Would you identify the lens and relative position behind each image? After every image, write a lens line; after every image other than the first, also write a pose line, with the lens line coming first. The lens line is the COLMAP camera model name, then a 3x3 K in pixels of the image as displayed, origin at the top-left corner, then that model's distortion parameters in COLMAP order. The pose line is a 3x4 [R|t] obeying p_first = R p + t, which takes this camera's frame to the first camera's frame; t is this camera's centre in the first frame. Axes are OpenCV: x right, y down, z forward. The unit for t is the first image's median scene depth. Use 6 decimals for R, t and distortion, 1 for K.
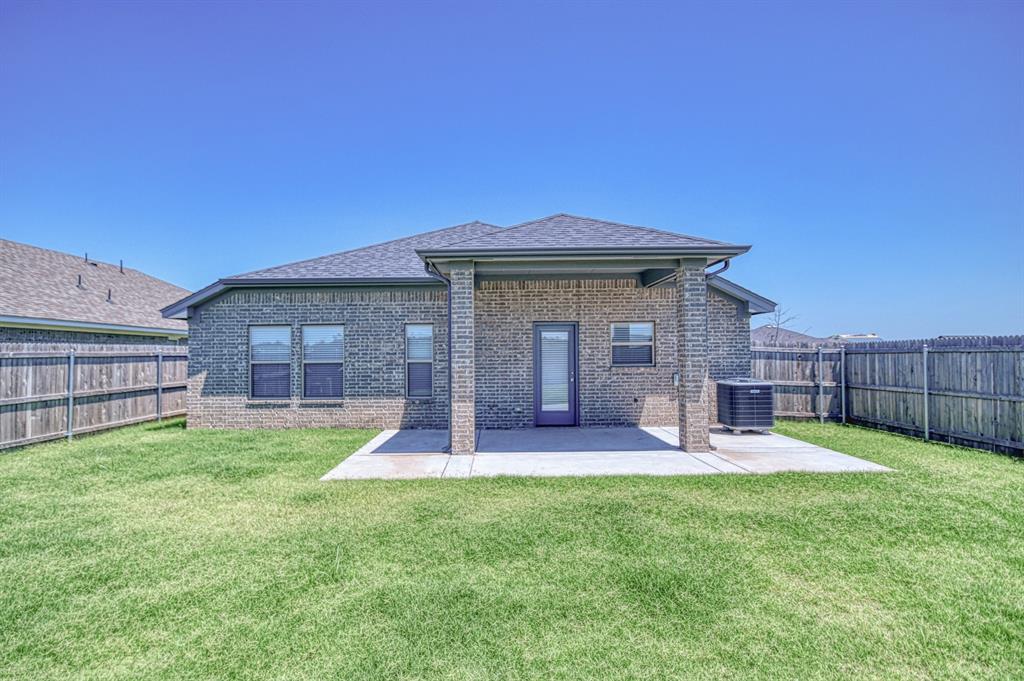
lens RADIAL K [[504.0, 0, 476.4], [0, 504.0, 341.6], [0, 0, 1]] dist [0.011833, -0.016803]
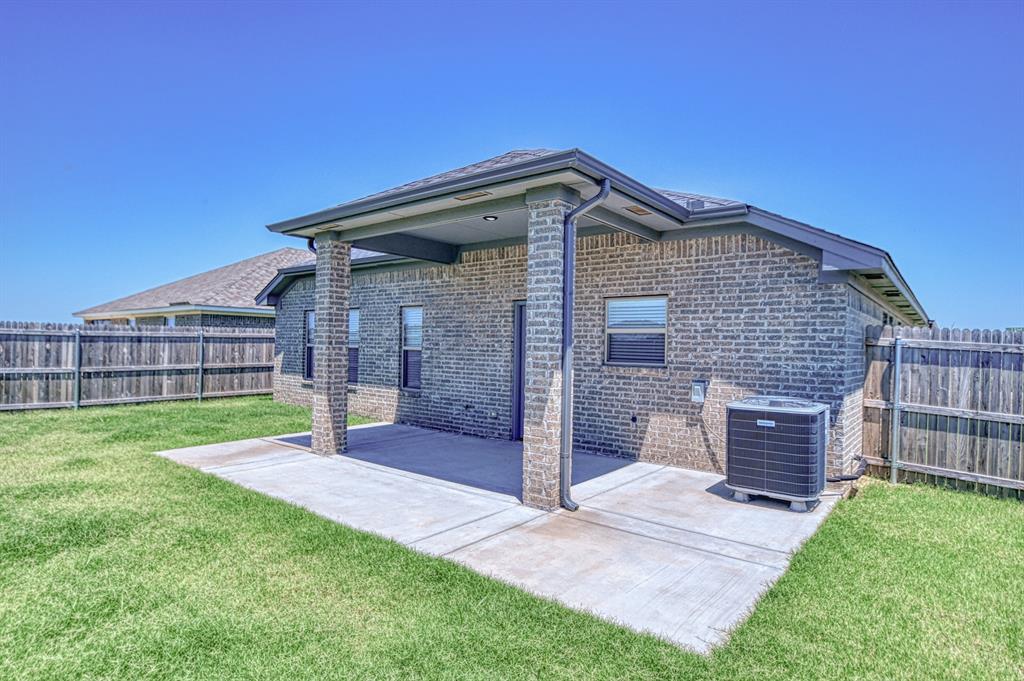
lens RADIAL K [[544.9, 0, 490.4], [0, 544.9, 338.2], [0, 0, 1]] dist [-0.001093, -0.000037]
pose [[0.782788, 0.017130, -0.622052, 0.599047], [-0.009581, 0.999834, 0.015477, 0.004576], [0.622215, -0.006155, 0.782823, 0.341654]]
